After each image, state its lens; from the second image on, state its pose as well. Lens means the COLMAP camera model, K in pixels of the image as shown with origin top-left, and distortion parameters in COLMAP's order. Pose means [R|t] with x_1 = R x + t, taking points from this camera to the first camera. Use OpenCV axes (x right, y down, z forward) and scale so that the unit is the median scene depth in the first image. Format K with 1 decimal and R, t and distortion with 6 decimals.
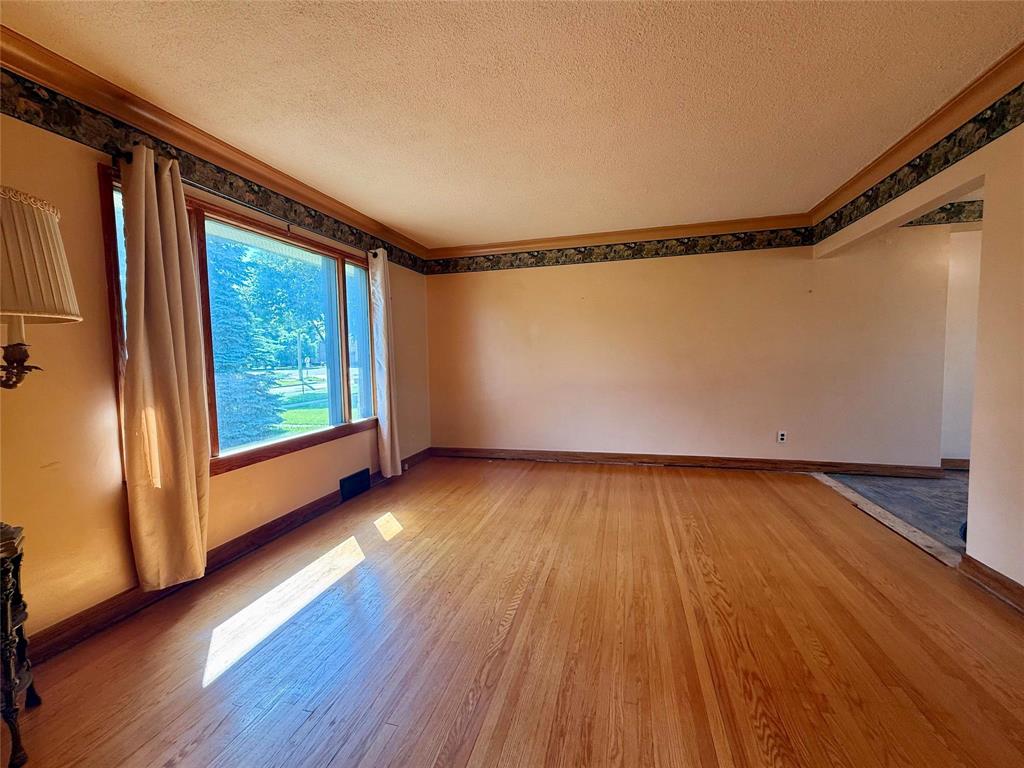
lens RADIAL K [[419.7, 0, 512.0], [0, 419.7, 384.0], [0, 0, 1]] dist [-0.001241, 0.000031]
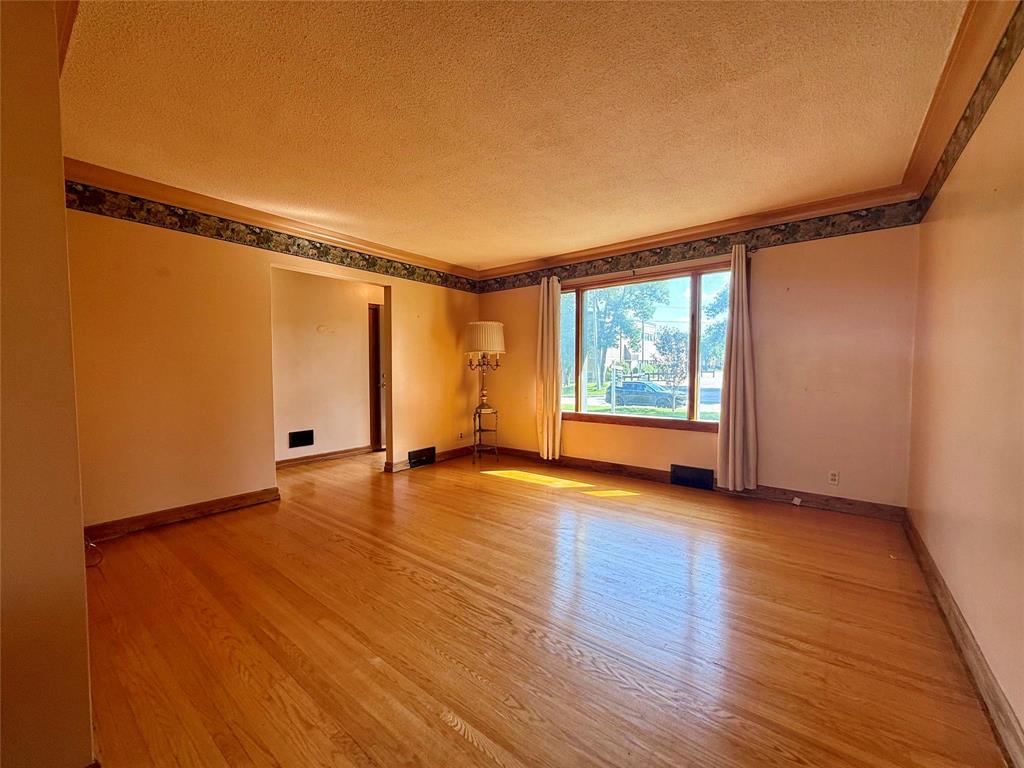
lens RADIAL K [[419.7, 0, 512.0], [0, 419.7, 384.0], [0, 0, 1]] dist [-0.001241, 0.000031]
pose [[-0.400334, 0.054433, -0.914751, 1.057025], [-0.050476, 0.995409, 0.081323, -0.091516], [0.914978, 0.078730, -0.395749, 1.306811]]
